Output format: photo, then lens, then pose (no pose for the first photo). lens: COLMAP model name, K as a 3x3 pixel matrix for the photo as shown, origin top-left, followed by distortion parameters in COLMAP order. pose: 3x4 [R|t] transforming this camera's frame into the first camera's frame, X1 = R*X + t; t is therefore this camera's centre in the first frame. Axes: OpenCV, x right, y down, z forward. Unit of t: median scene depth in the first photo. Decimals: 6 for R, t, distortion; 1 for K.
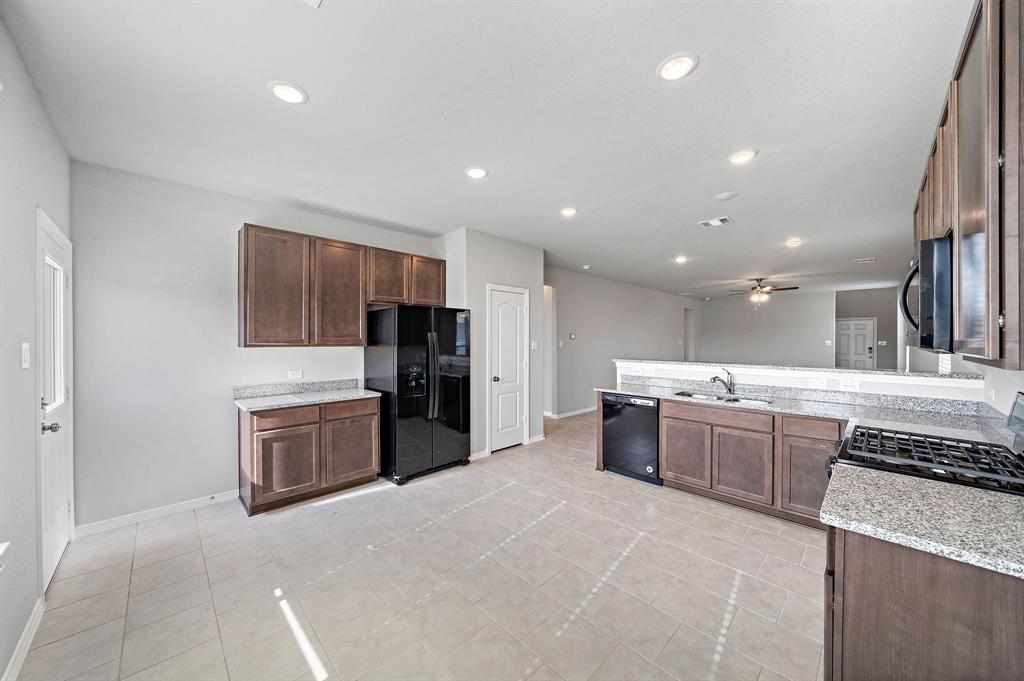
lens RADIAL K [[358.4, 0, 512.4], [0, 358.4, 343.4], [0, 0, 1]] dist [-0.000750, -0.000025]
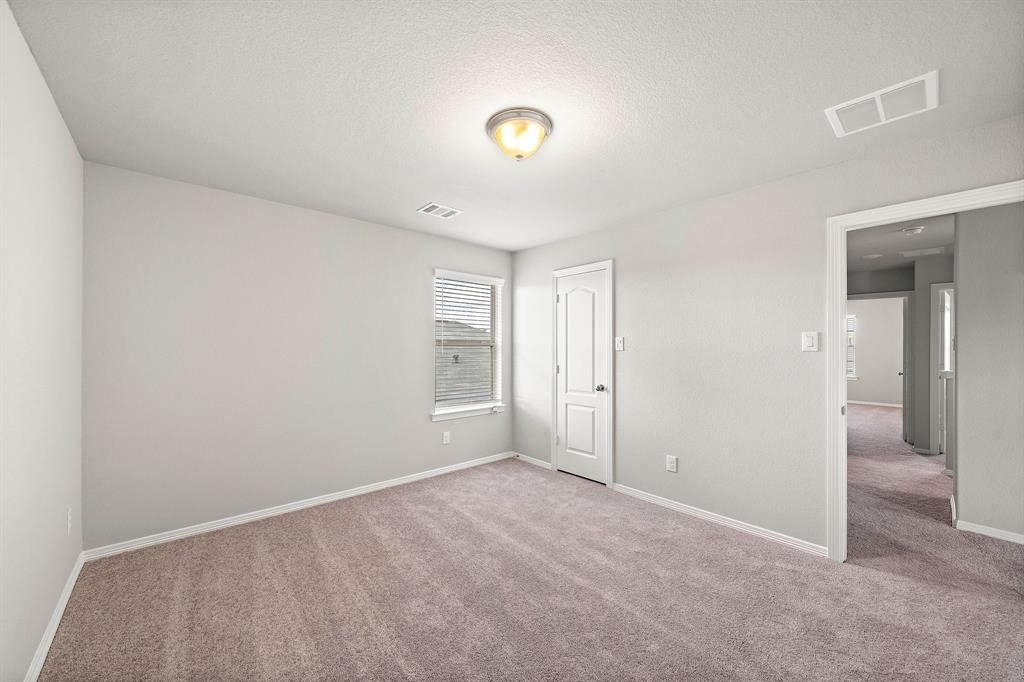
lens RADIAL K [[394.3, 0, 513.1], [0, 394.3, 338.0], [0, 0, 1]] dist [0.000060, 0.000000]
pose [[-0.047192, -0.000584, -0.998886, 0.789644], [-0.003907, 0.999992, -0.000400, -0.004593], [0.998878, 0.003883, -0.047194, 0.847931]]
